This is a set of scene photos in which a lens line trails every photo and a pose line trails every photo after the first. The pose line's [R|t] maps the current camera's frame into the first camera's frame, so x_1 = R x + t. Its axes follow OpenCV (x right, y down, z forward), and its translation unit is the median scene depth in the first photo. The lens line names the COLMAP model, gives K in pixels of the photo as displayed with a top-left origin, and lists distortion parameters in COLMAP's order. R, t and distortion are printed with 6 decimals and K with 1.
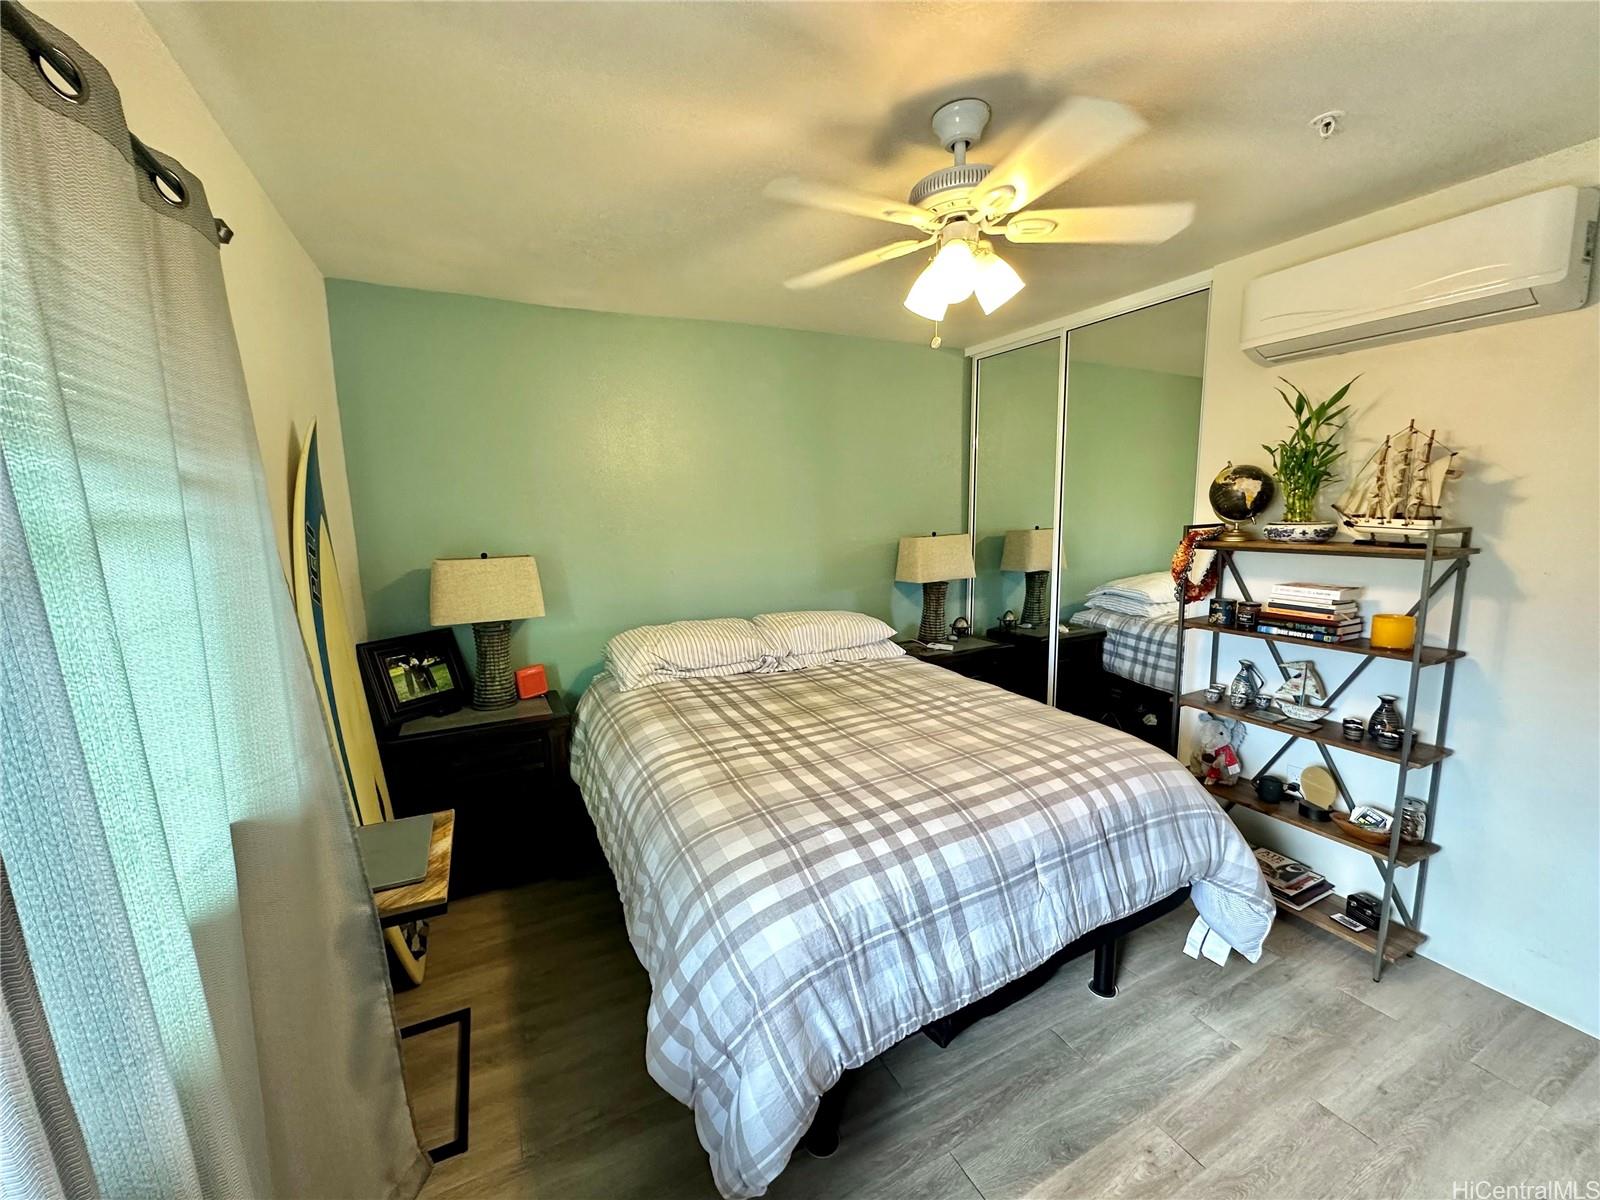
lens RADIAL K [[679.0, 0, 800.0], [0, 679.0, 600.0], [0, 0, 1]] dist [-0.041667, 0.000030]
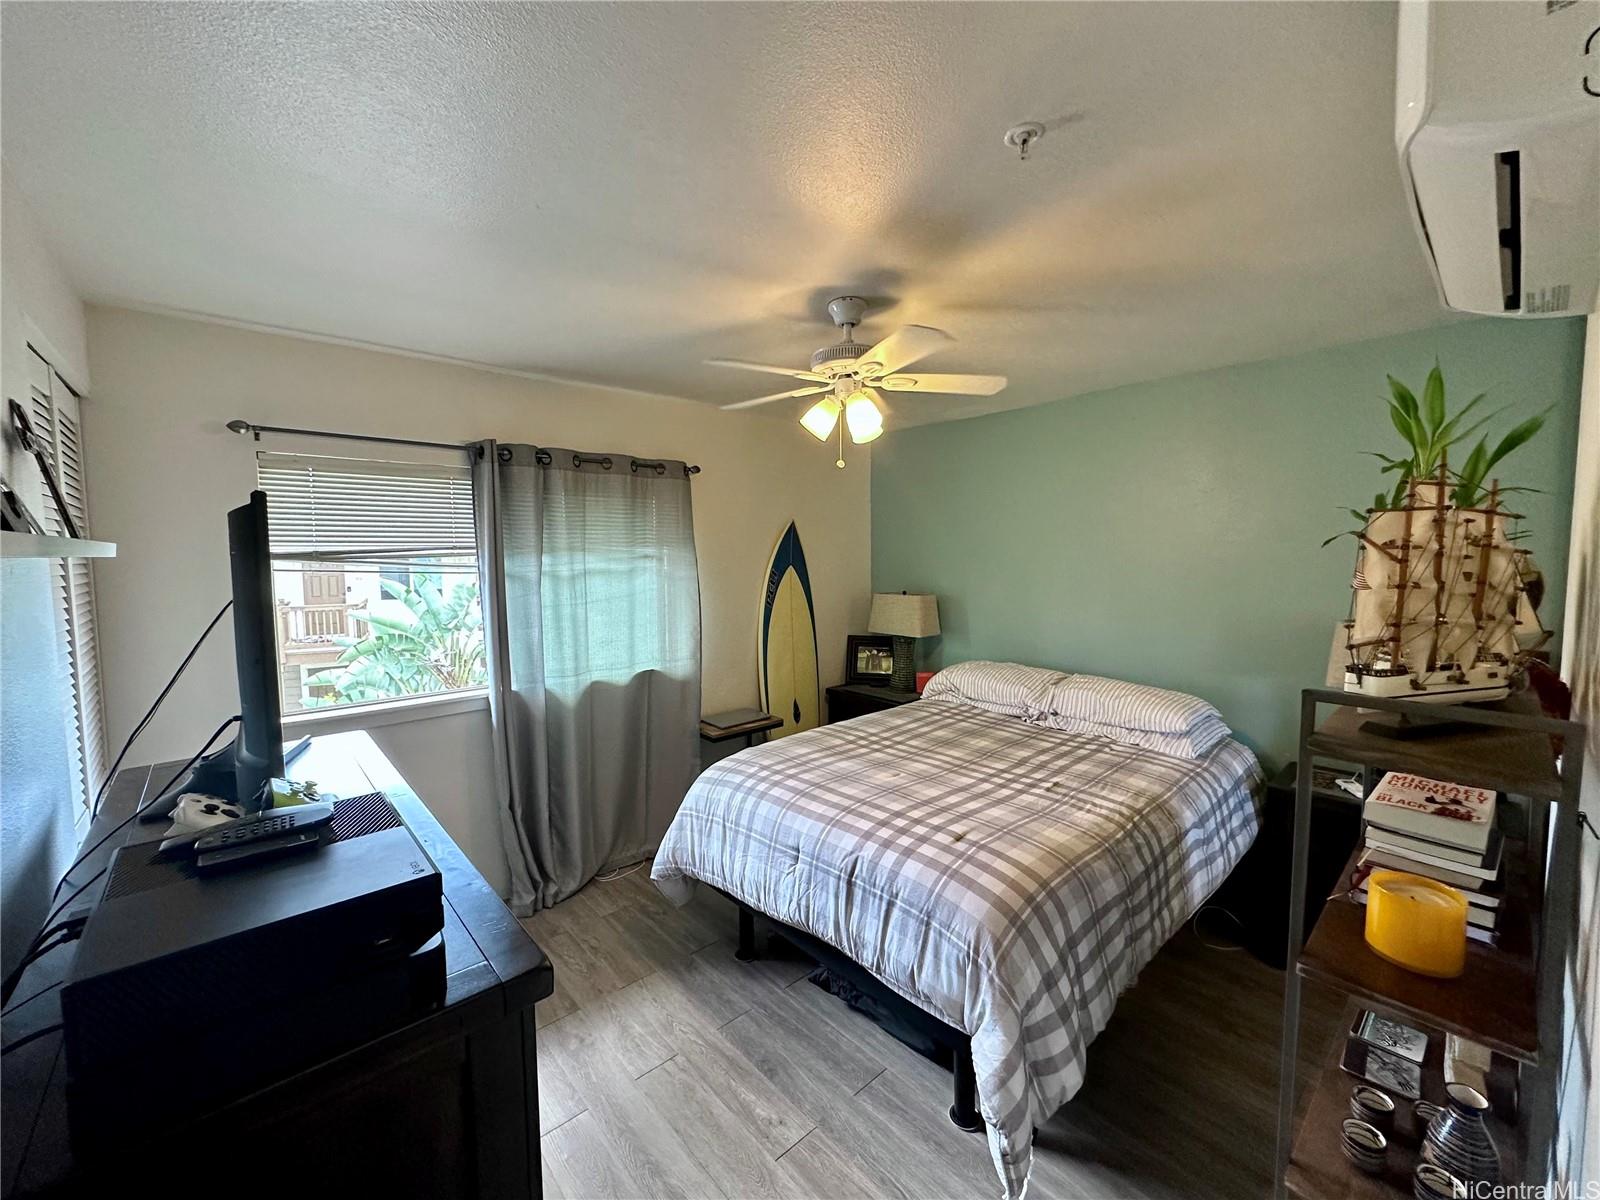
lens RADIAL K [[641.0, 0, 800.0], [0, 641.0, 600.0], [0, 0, 1]] dist [-0.001413, 0.000044]
pose [[0.266729, 0.103790, -0.958167, 1.032977], [-0.136361, 0.988247, 0.069089, -0.141117], [0.954076, 0.112228, 0.277747, 0.376066]]
